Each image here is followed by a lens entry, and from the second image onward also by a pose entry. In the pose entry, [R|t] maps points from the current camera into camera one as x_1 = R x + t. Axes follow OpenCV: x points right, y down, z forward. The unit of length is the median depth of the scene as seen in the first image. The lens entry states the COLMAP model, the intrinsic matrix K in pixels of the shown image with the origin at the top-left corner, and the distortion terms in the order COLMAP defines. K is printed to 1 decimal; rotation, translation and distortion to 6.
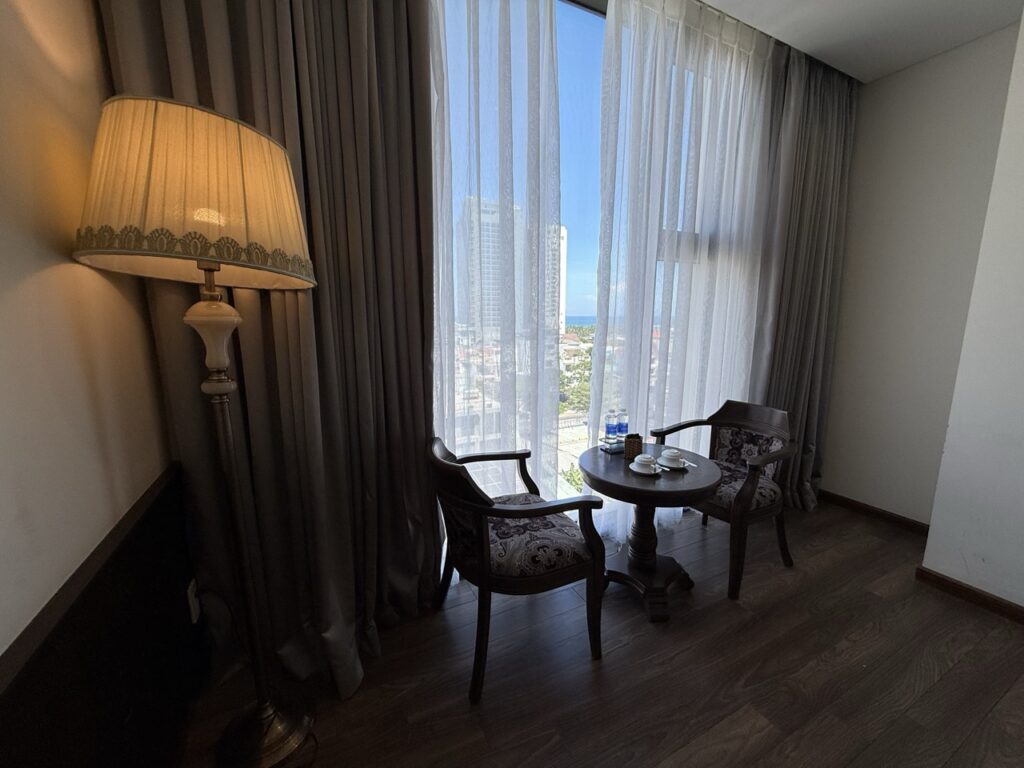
lens RADIAL K [[406.8, 0, 512.0], [0, 406.8, 384.0], [0, 0, 1]] dist [-0.000418, -0.000119]
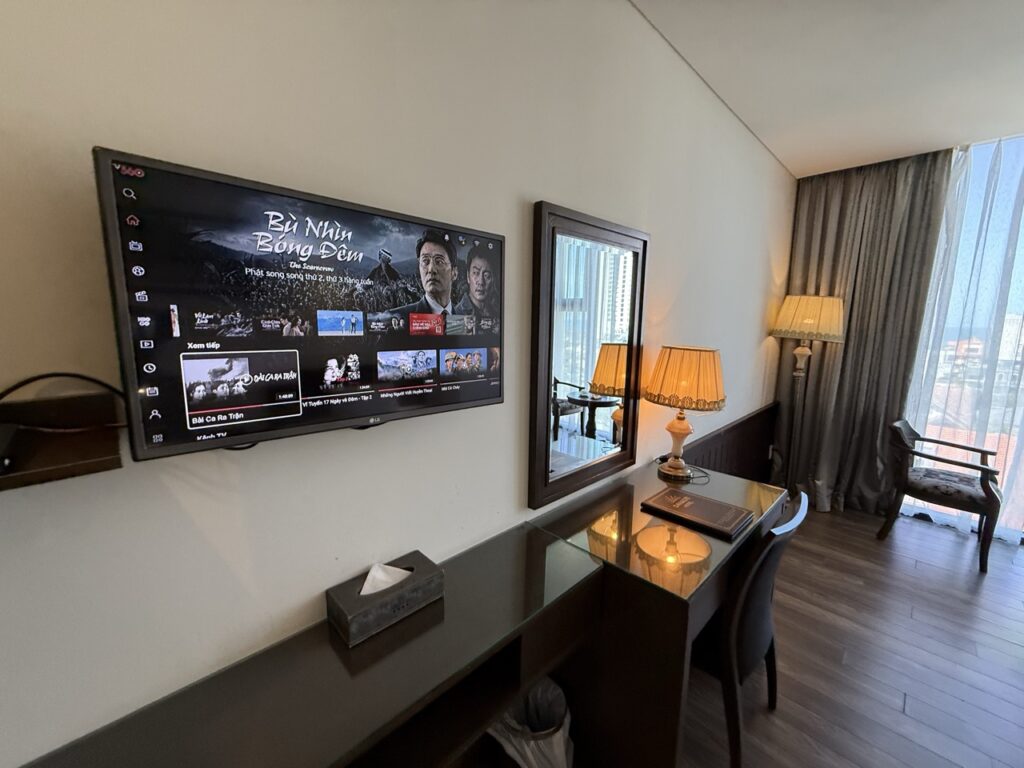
lens RADIAL K [[406.8, 0, 512.0], [0, 406.8, 384.0], [0, 0, 1]] dist [-0.000418, -0.000119]
pose [[0.302600, 0.151866, -0.940941, 1.322179], [-0.172876, 0.979595, 0.102509, 0.119015], [0.937308, 0.131647, 0.322680, -1.744207]]
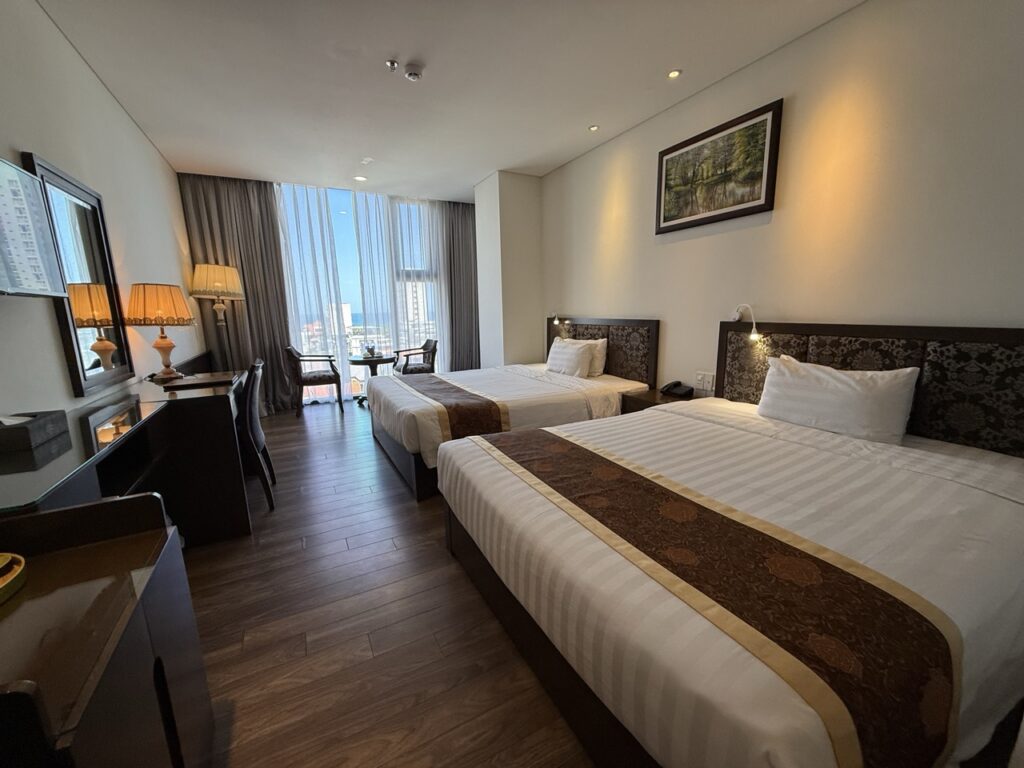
lens RADIAL K [[406.8, 0, 512.0], [0, 406.8, 384.0], [0, 0, 1]] dist [-0.000418, -0.000119]
pose [[0.999411, -0.027726, 0.020208, 1.860309], [0.027386, 0.999481, 0.016951, 0.544195], [-0.020668, -0.016388, 0.999652, -2.792703]]
